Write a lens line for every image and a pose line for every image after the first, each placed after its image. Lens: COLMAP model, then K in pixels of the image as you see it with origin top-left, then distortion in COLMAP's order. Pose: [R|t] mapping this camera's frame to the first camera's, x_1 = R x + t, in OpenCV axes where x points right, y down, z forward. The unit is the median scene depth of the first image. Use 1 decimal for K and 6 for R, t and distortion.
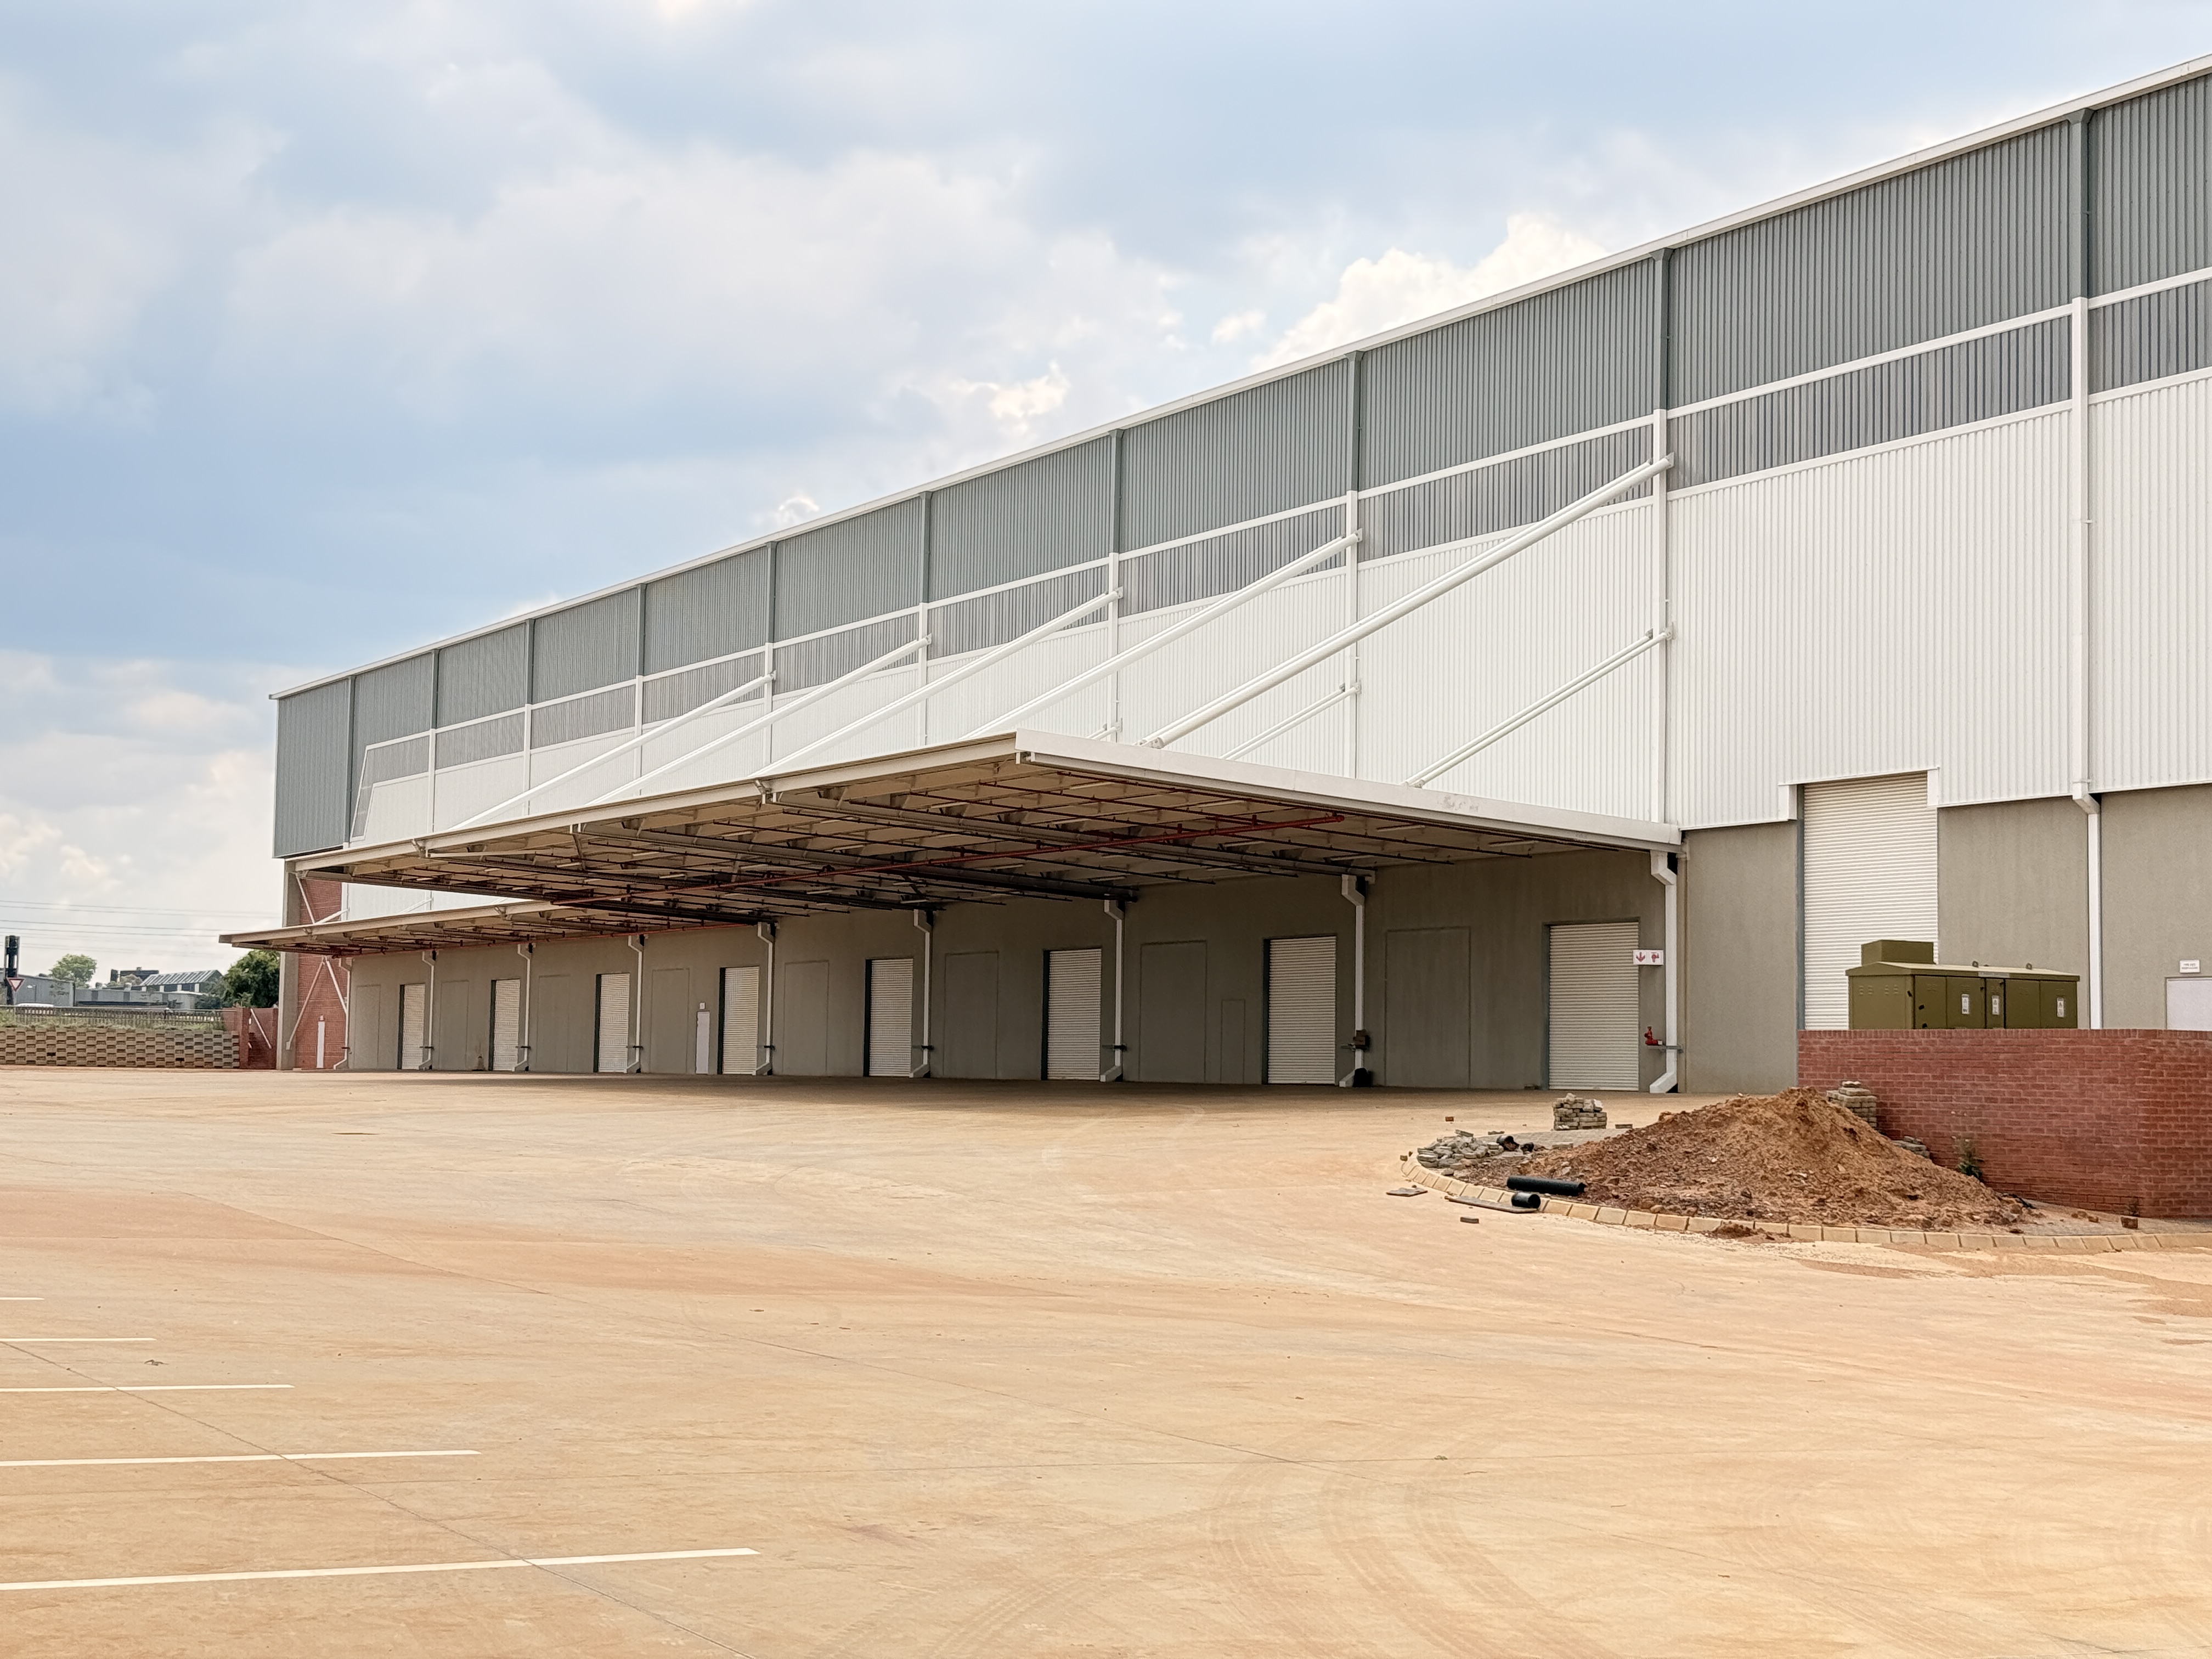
lens RADIAL K [[3163.7, 0, 1023.4], [0, 3163.7, 820.3], [0, 0, 1]] dist [0.147088, 0.000000]
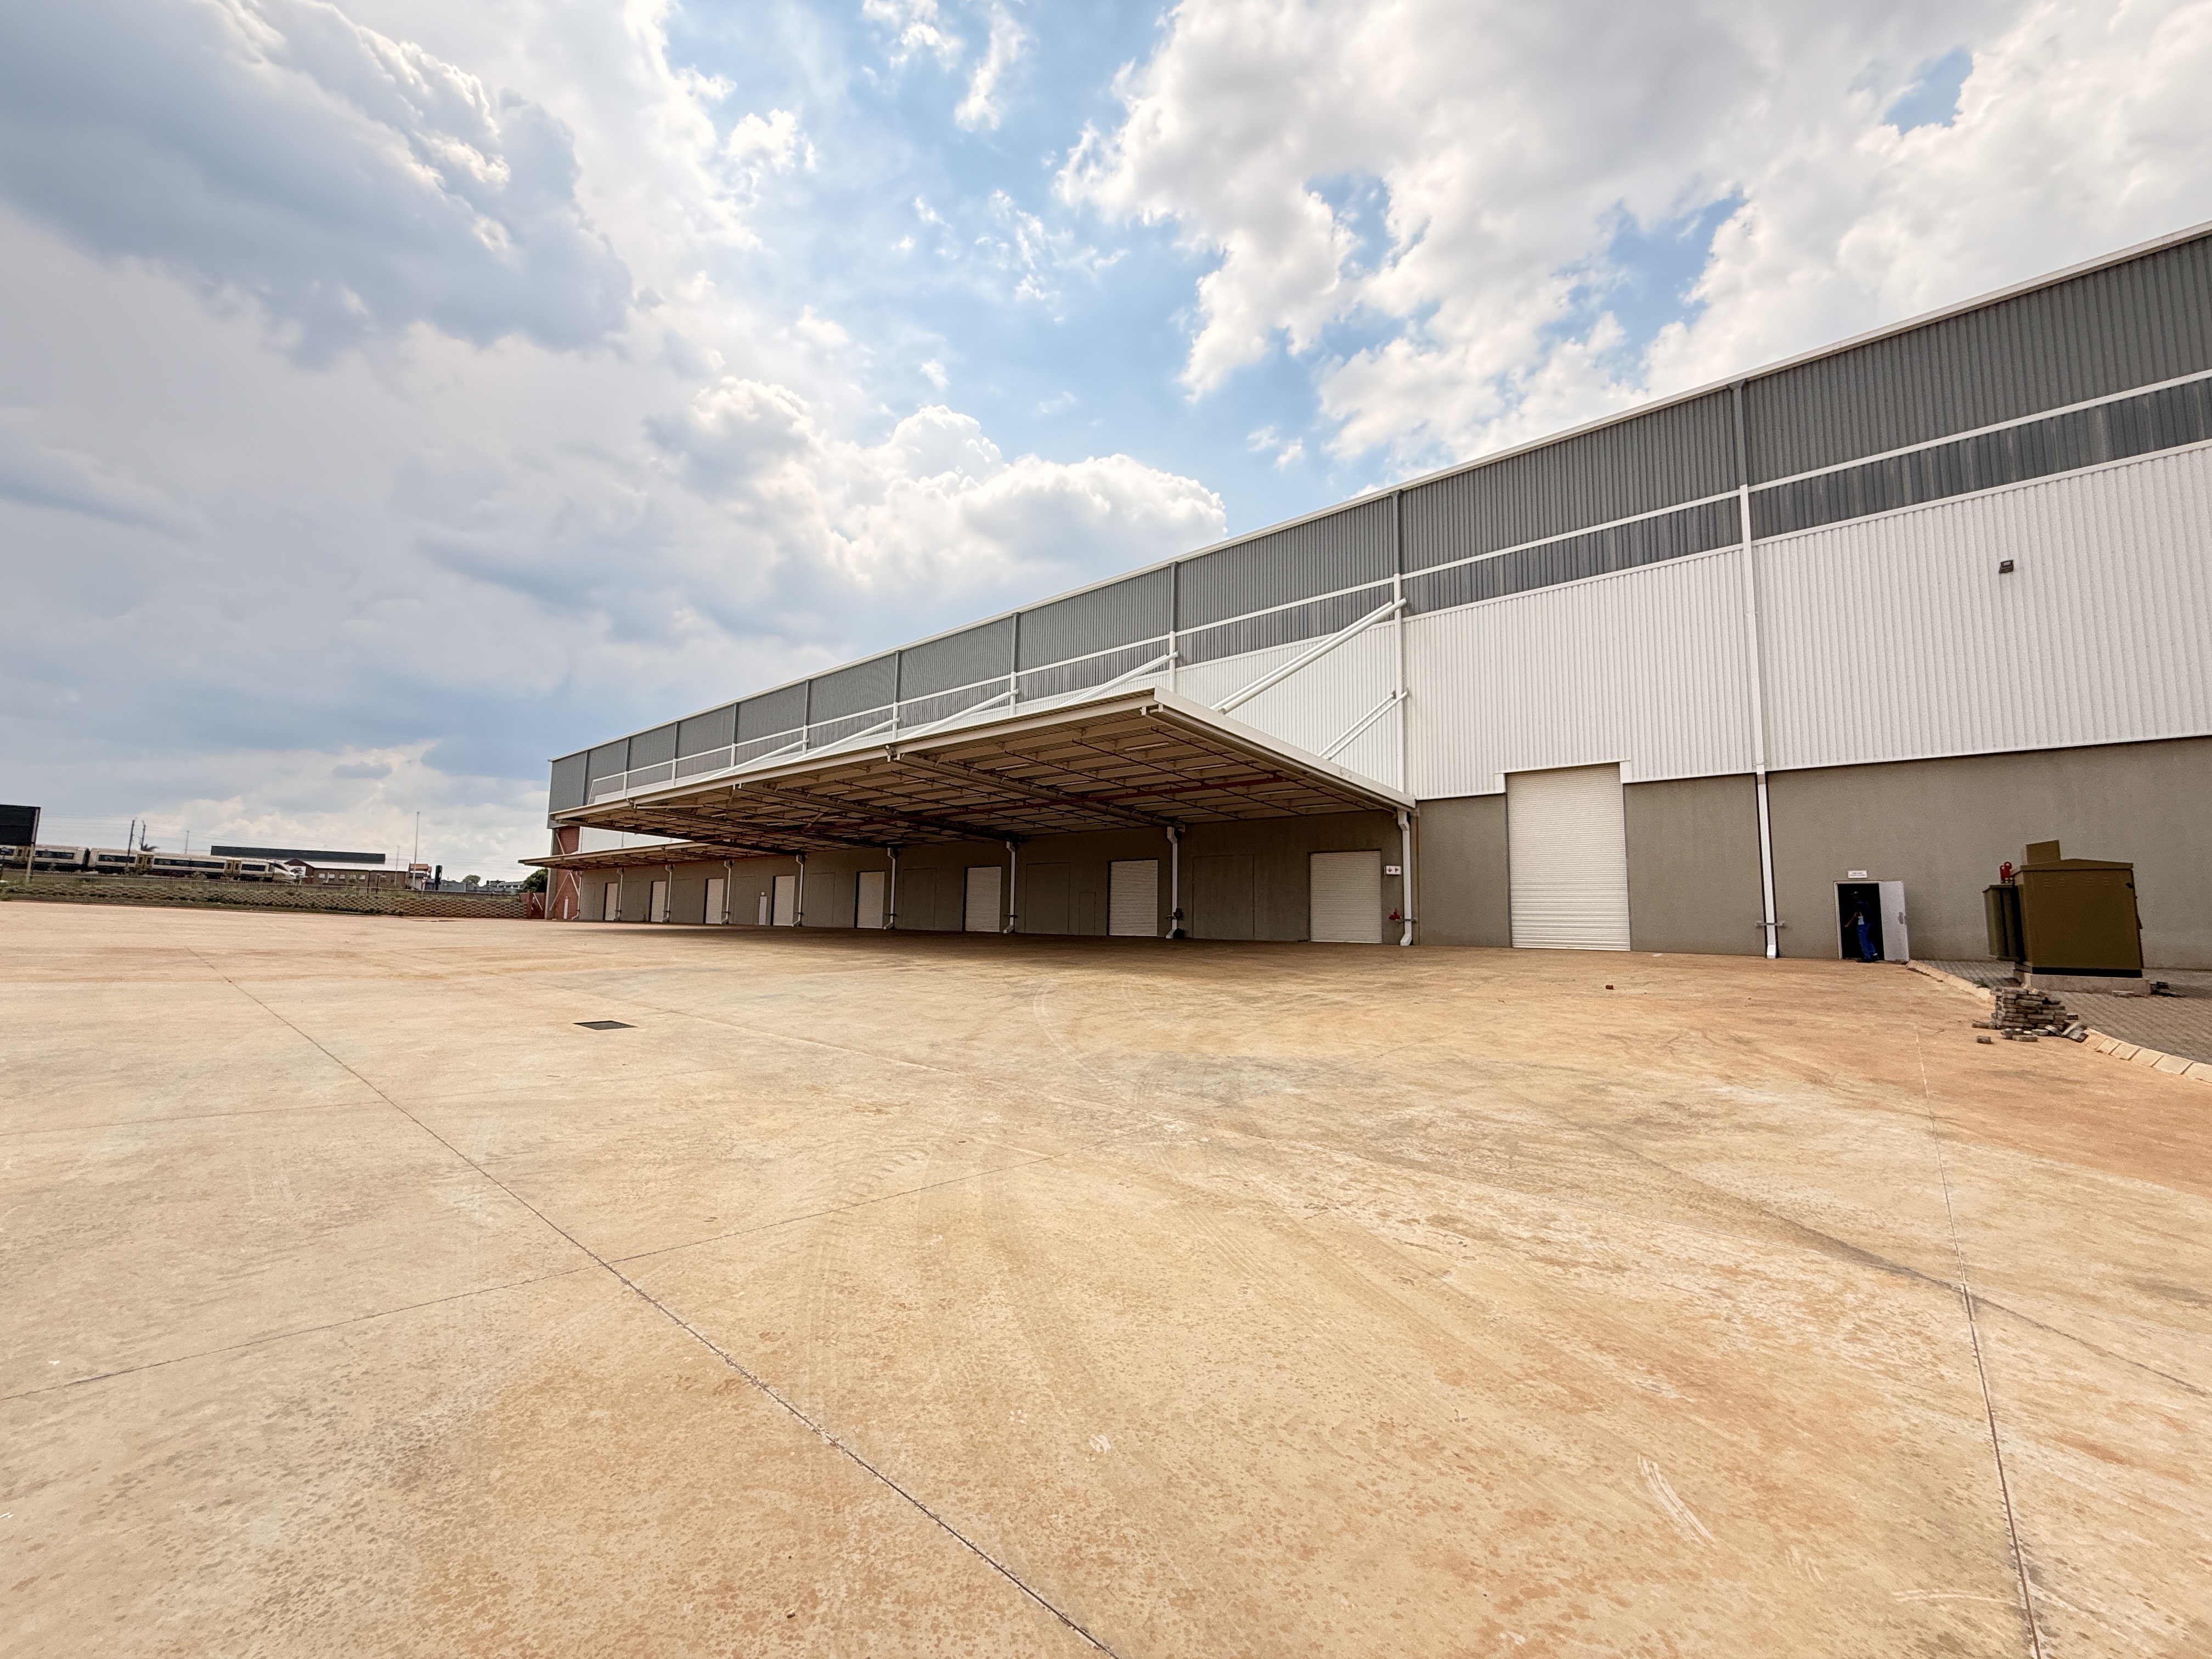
lens RADIAL K [[899.3, 0, 1085.9], [0, 899.3, 823.0], [0, 0, 1]] dist [-0.005468, 0.001106]
pose [[0.953061, 0.036537, 0.300565, -0.123838], [-0.028605, 0.999118, -0.030751, 0.036413], [-0.301424, 0.020710, 0.953265, 0.558671]]
